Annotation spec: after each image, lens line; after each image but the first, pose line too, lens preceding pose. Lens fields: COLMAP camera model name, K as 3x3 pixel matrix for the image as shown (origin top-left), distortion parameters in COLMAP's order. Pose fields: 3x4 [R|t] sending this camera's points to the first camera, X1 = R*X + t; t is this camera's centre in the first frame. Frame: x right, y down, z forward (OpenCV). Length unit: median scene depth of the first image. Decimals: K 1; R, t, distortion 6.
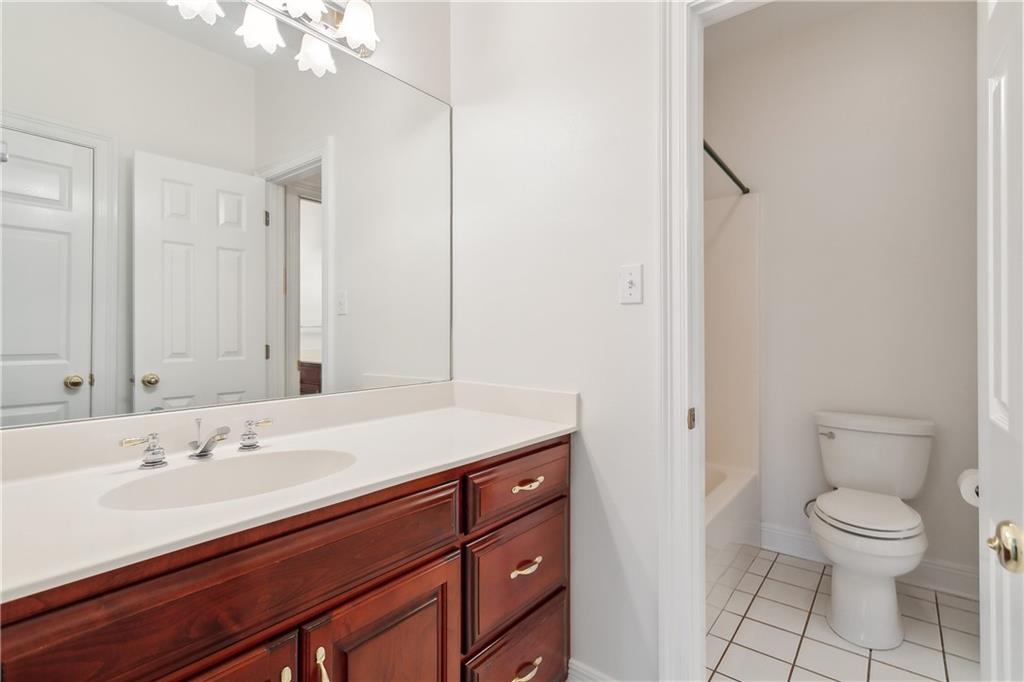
lens RADIAL K [[491.2, 0, 510.1], [0, 491.2, 335.7], [0, 0, 1]] dist [0.001196, 0.001304]
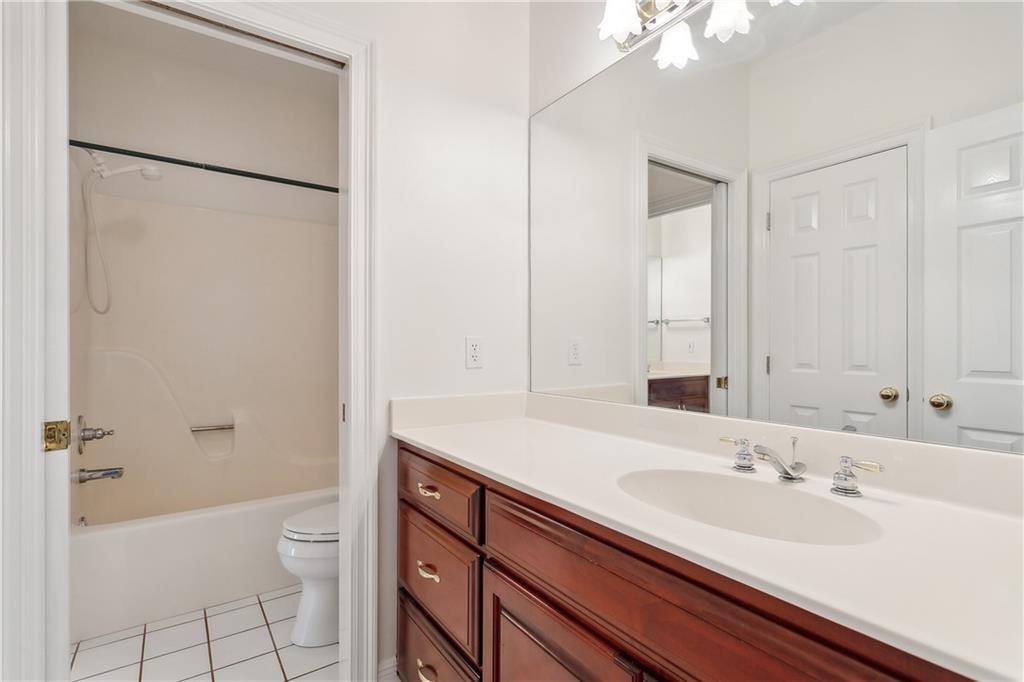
lens RADIAL K [[491.2, 0, 509.1], [0, 491.2, 348.2], [0, 0, 1]] dist [0.001196, 0.001304]
pose [[-0.298652, -0.000927, -0.954362, 0.338696], [-0.009038, 0.999957, 0.001857, 0.006949], [0.954319, 0.009180, -0.298648, 0.675615]]
